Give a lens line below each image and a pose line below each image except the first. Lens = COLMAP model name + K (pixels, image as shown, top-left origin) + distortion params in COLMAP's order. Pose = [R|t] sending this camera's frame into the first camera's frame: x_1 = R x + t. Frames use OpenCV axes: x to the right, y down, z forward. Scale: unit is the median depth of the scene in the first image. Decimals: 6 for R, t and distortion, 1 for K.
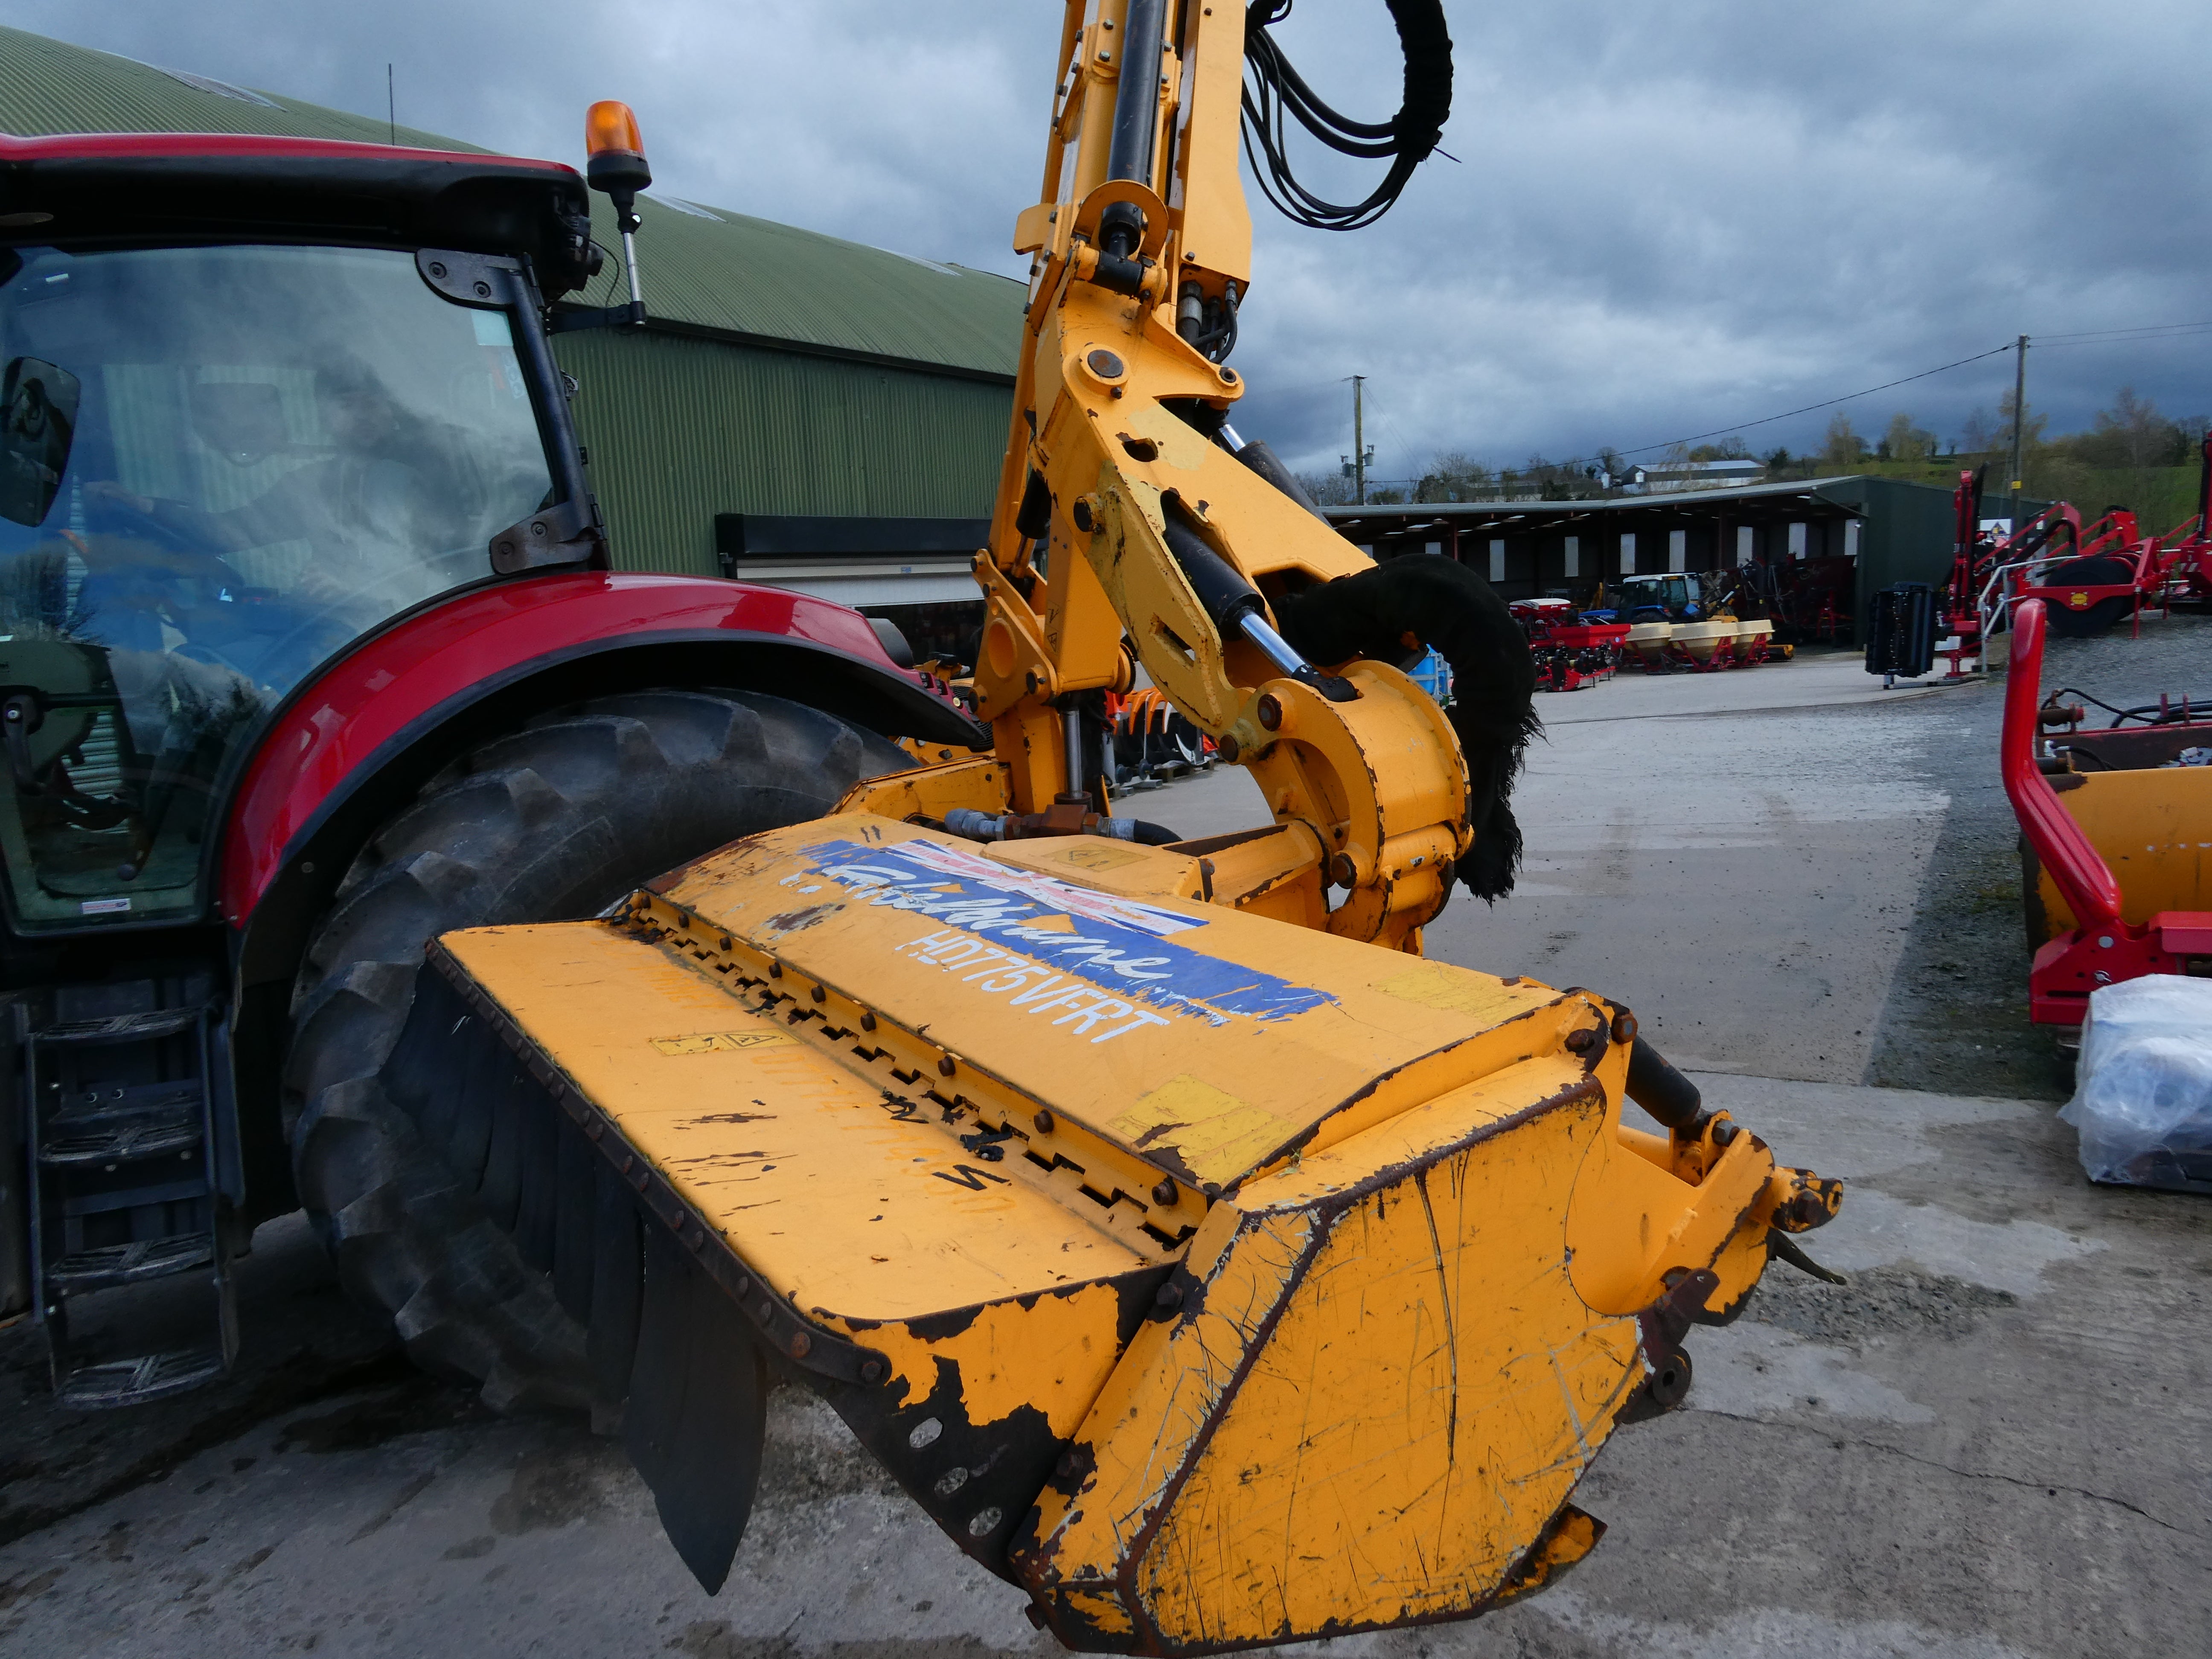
lens RADIAL K [[1575.2, 0, 1138.0], [0, 1575.2, 846.6], [0, 0, 1]] dist [-0.001747, -0.007554]
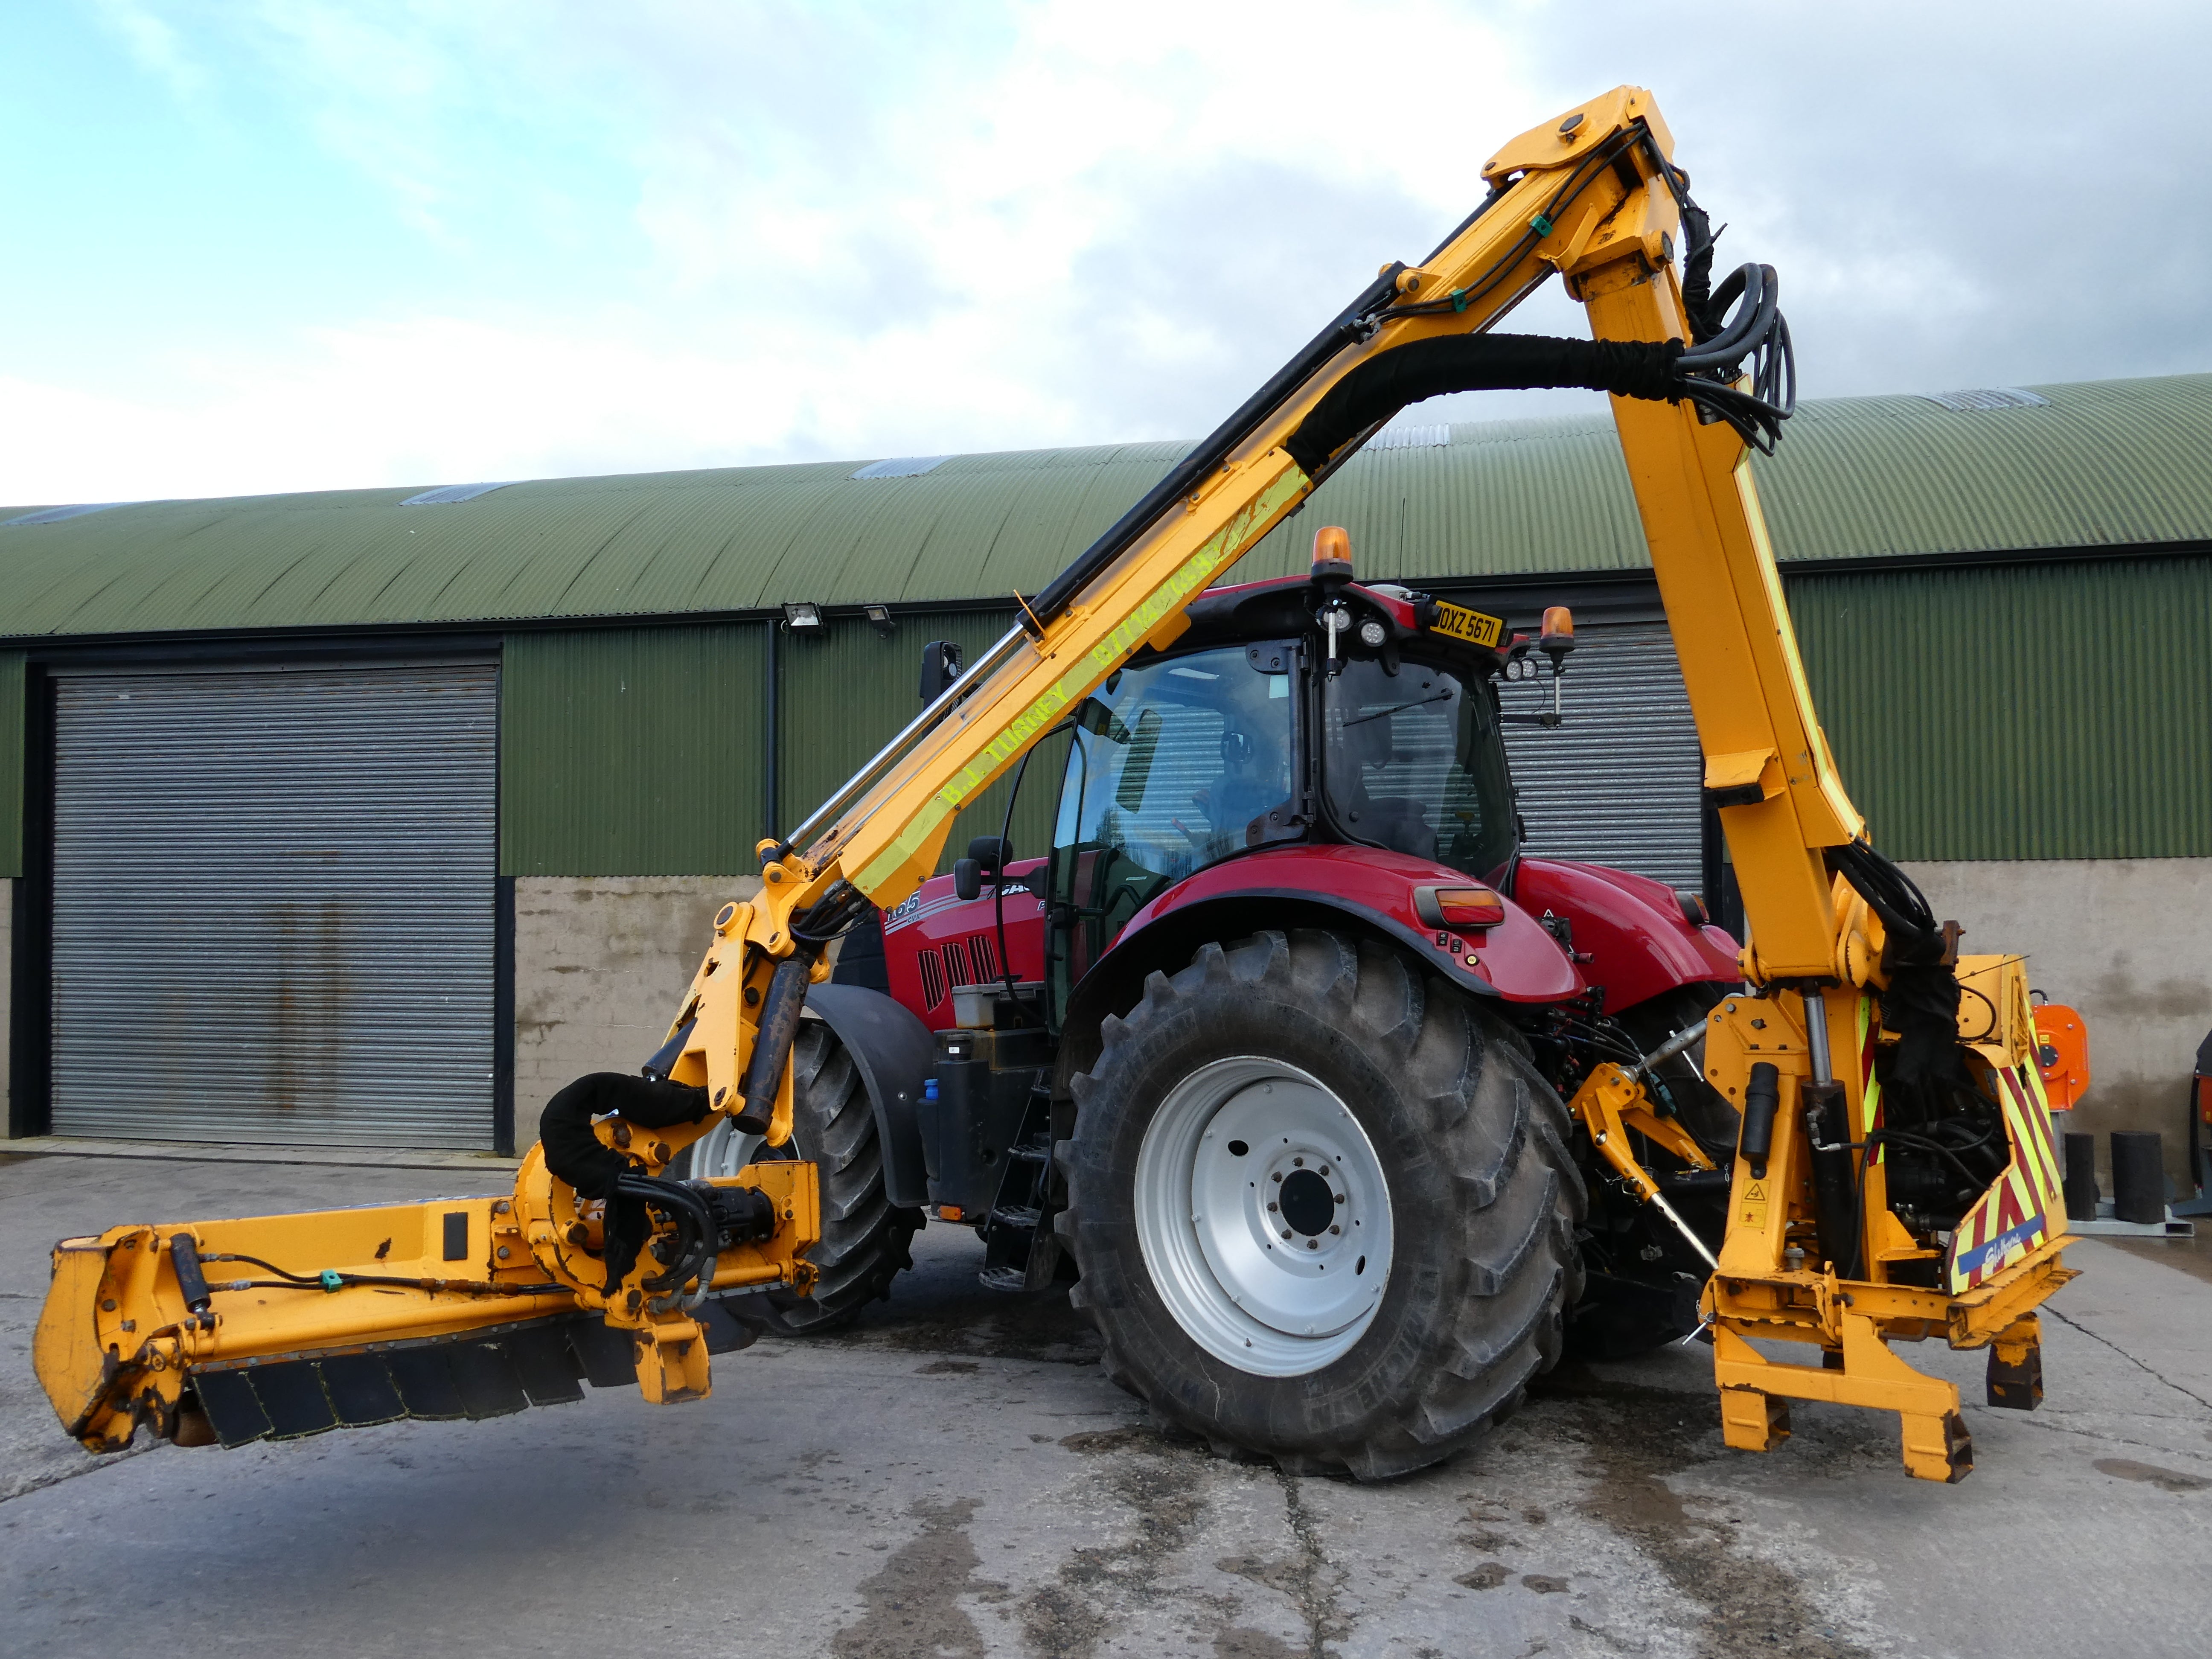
lens RADIAL K [[1575.2, 0, 1113.8], [0, 1575.2, 850.6], [0, 0, 1]] dist [-0.001747, -0.007554]
pose [[0.288170, 0.013984, -0.957477, 1.032549], [-0.156374, 0.987158, -0.032646, -0.102840], [0.944725, 0.159132, 0.286656, 0.453953]]
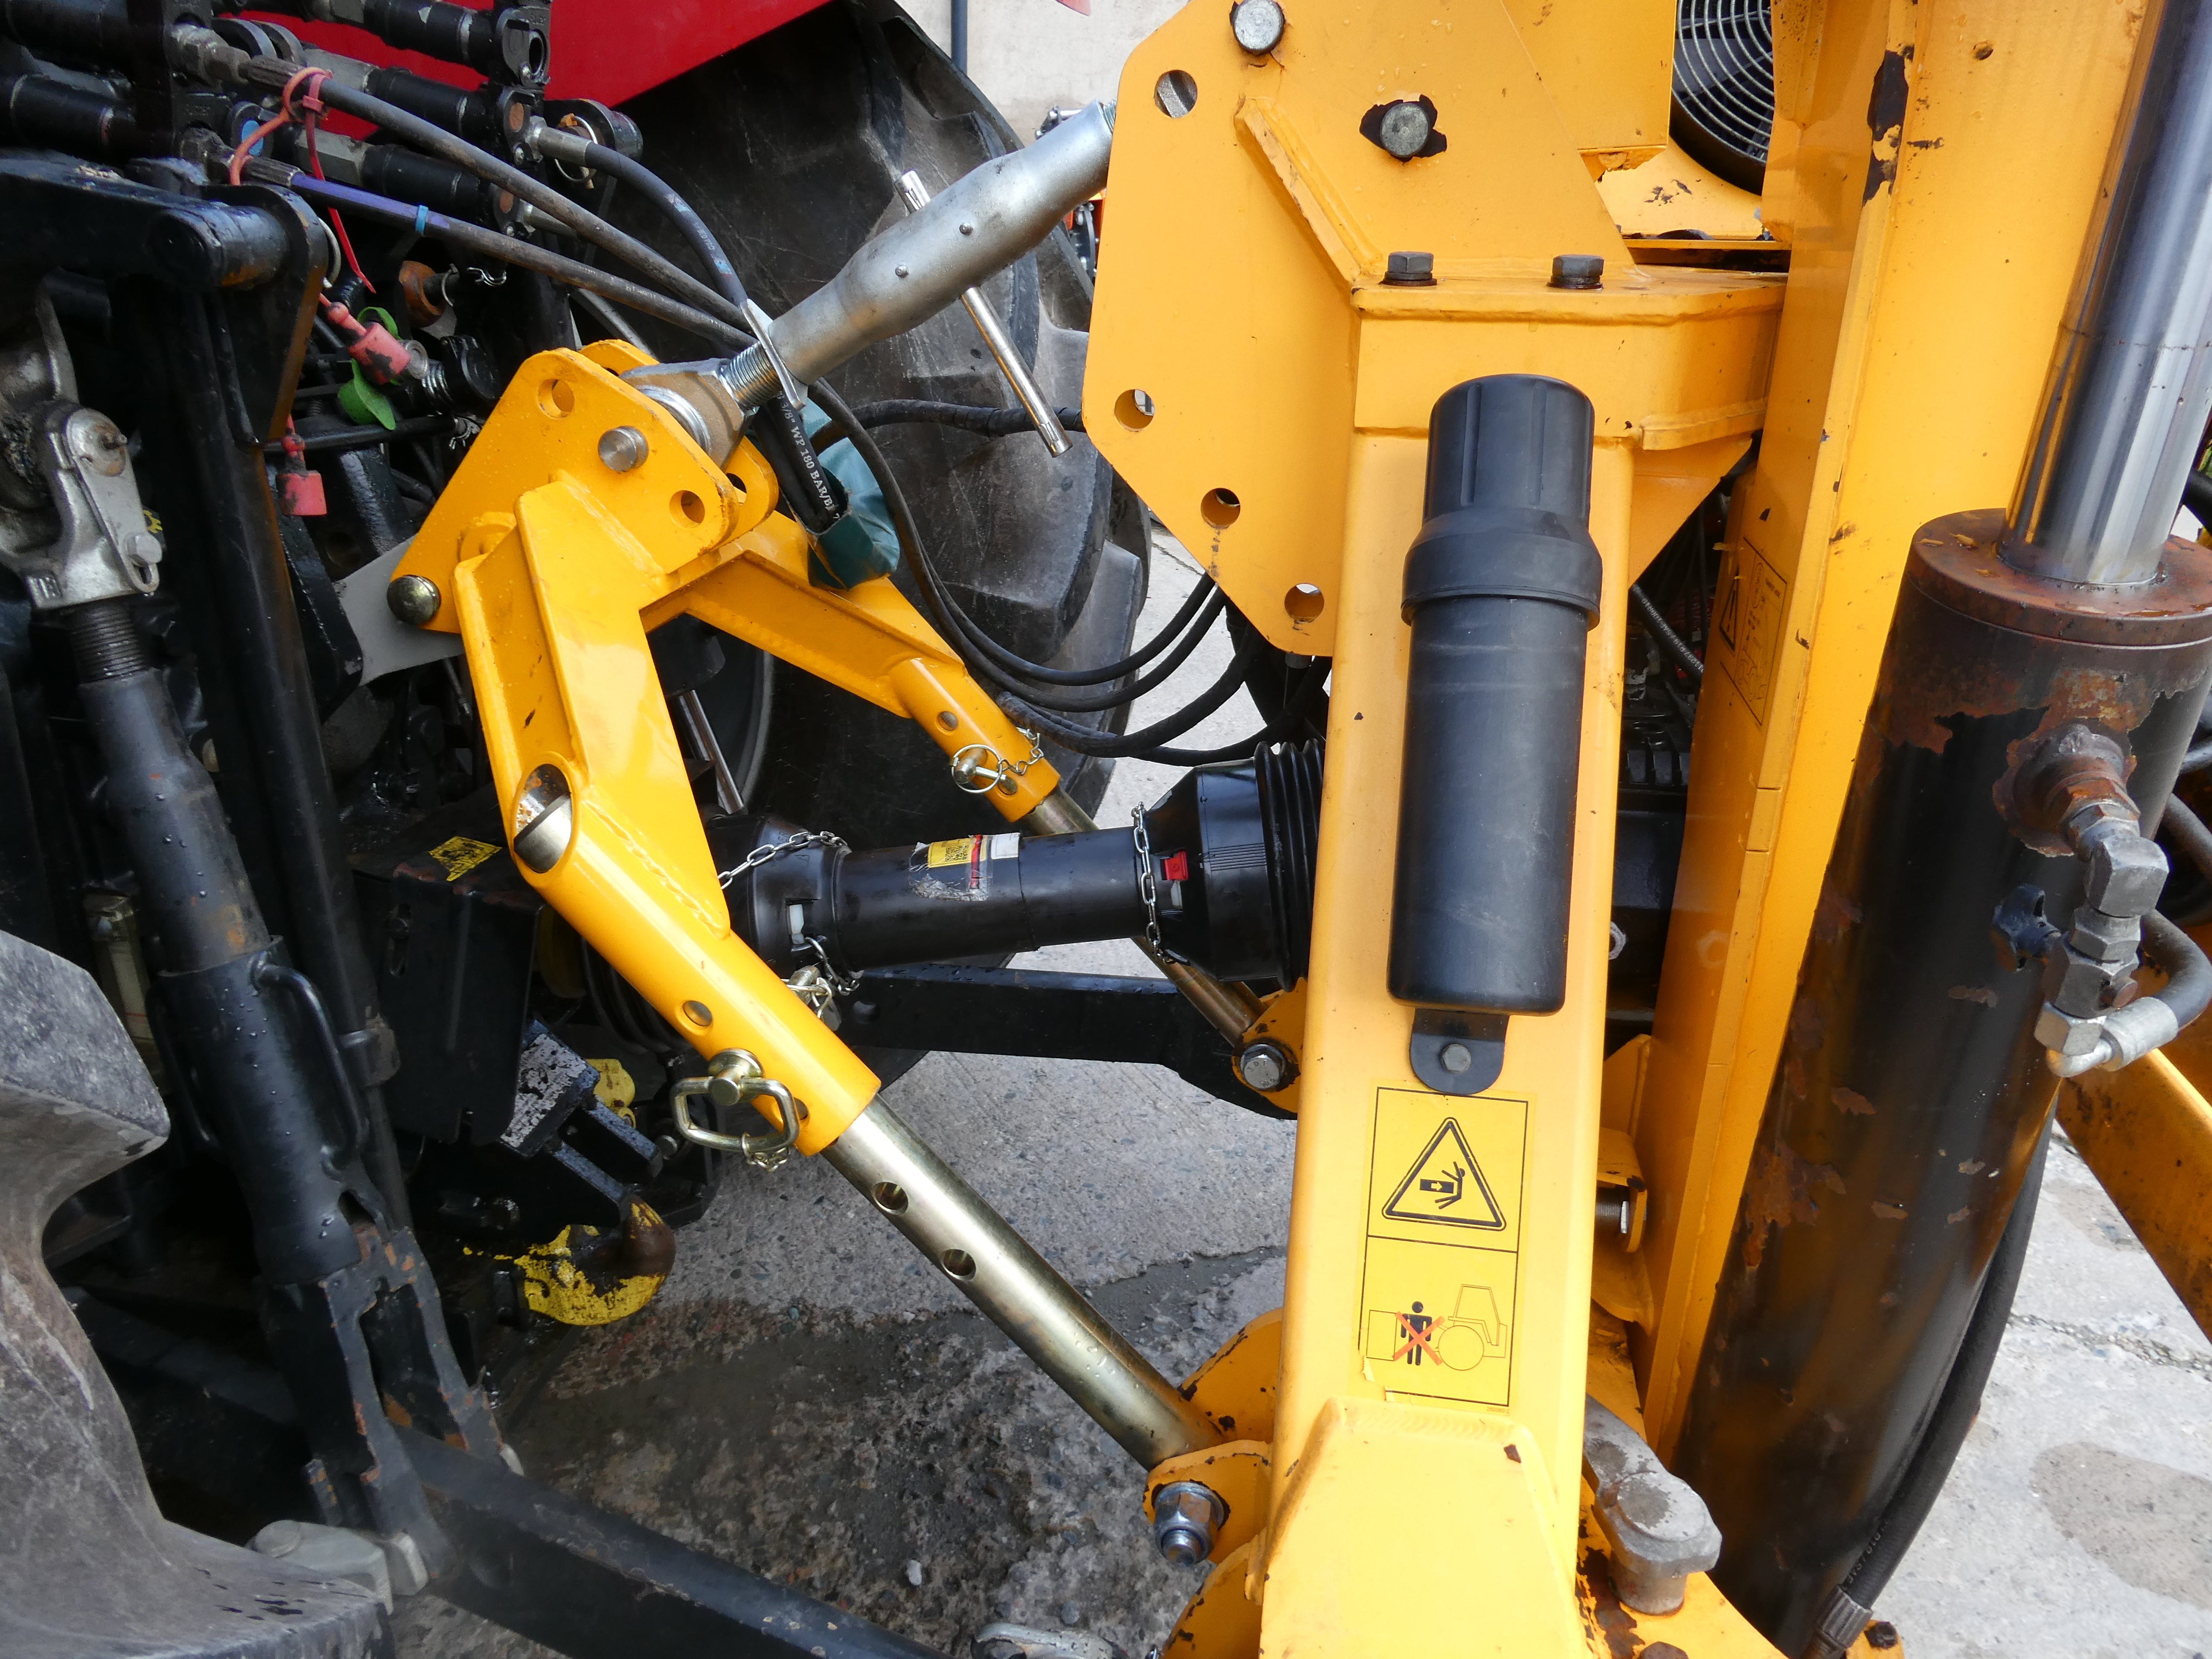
lens RADIAL K [[1575.2, 0, 1114.3], [0, 1575.2, 828.6], [0, 0, 1]] dist [-0.001747, -0.007554]
pose [[0.741635, 0.360391, -0.565771, -0.026273], [-0.189485, 0.921624, 0.338682, -0.059015], [0.643485, -0.143973, 0.751797, 1.214025]]
